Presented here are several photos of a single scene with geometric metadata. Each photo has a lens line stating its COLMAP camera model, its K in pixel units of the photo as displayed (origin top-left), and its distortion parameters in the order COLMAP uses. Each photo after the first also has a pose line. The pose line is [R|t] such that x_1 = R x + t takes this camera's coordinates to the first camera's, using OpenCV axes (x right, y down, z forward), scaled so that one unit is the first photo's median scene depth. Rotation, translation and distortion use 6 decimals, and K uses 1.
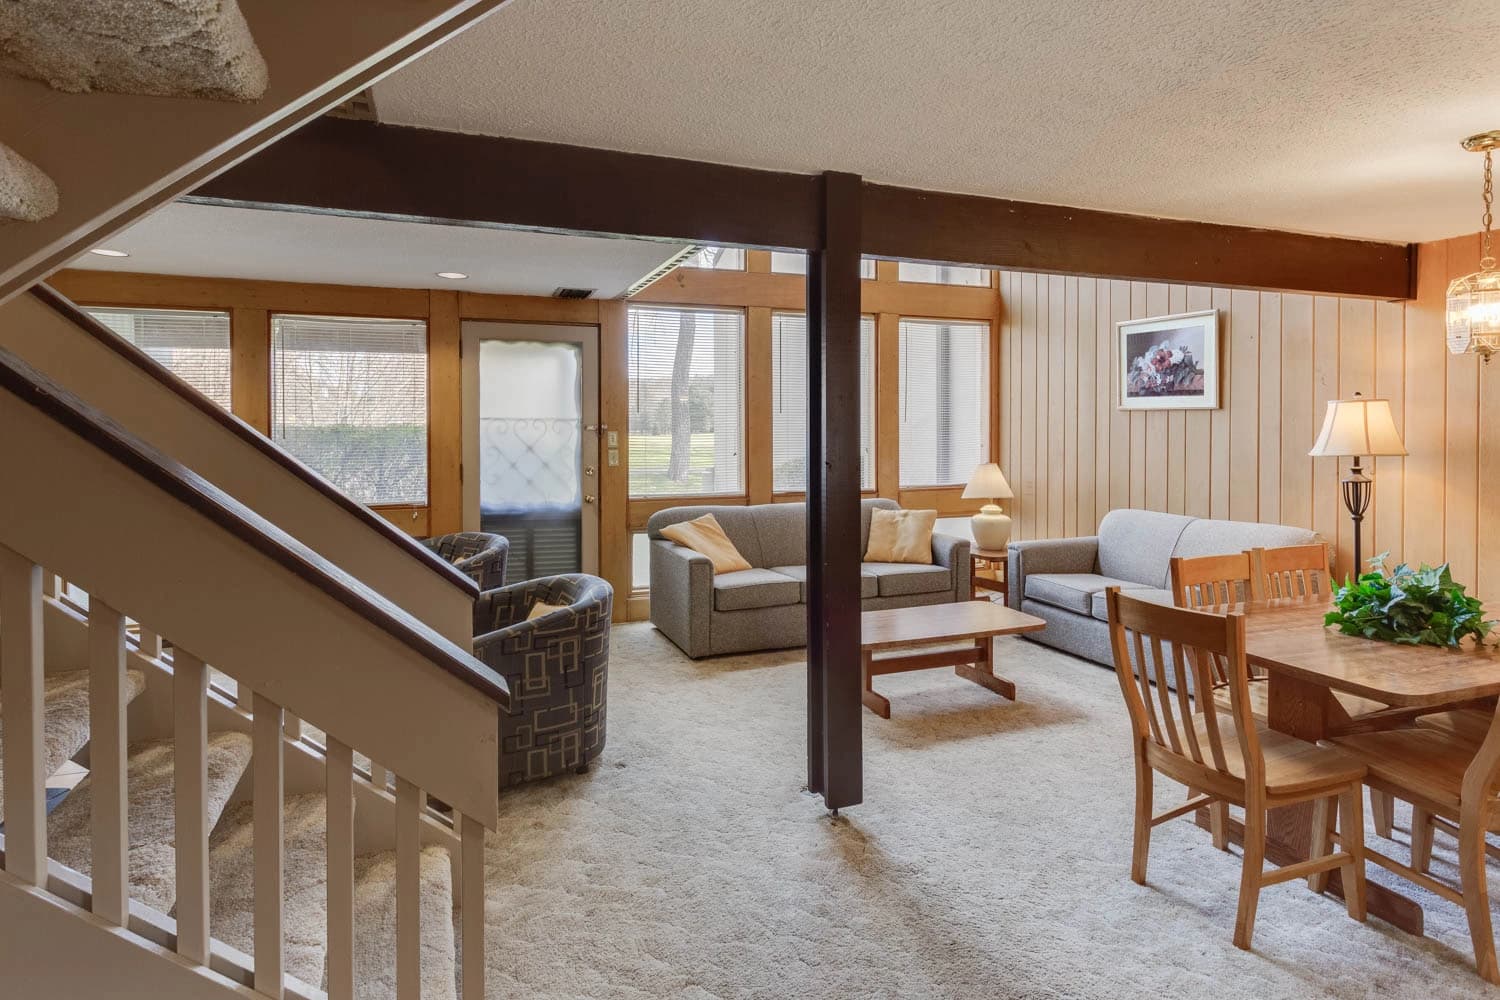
lens RADIAL K [[780.4, 0, 744.5], [0, 780.4, 436.3], [0, 0, 1]] dist [0.035734, -0.016011]
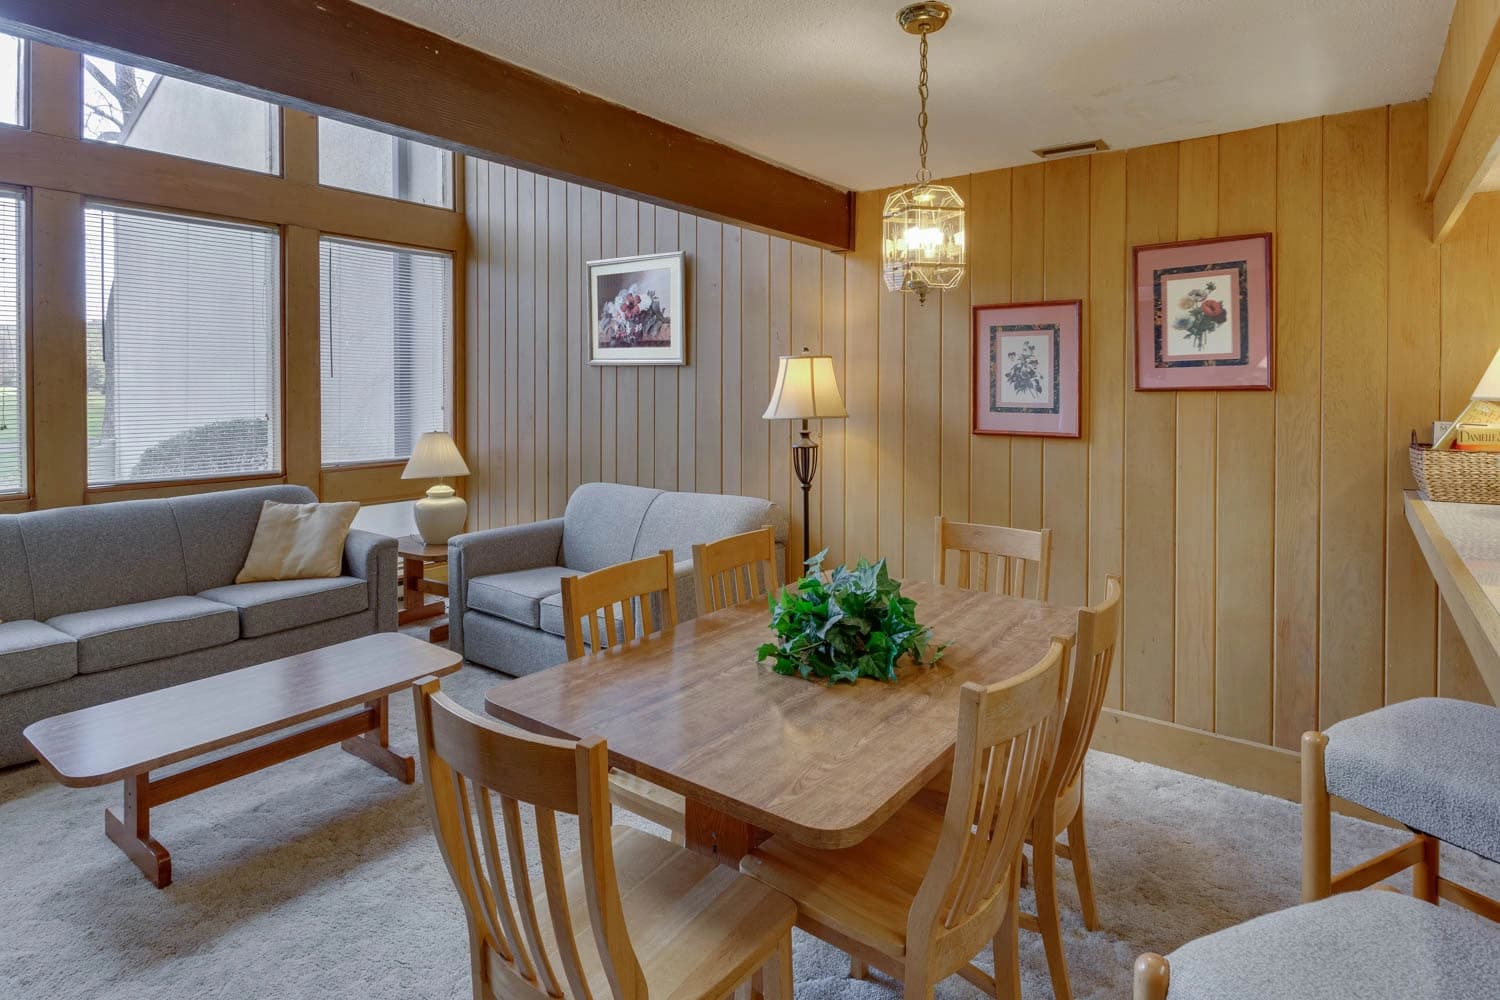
lens RADIAL K [[795.3, 0, 749.8], [0, 795.3, 389.6], [0, 0, 1]] dist [0.001529, 0.000581]
pose [[0.843406, -0.001486, 0.537275, 0.196353], [0.004036, 0.999985, -0.003570, -0.003186], [-0.537262, 0.005179, 0.843400, 0.228828]]
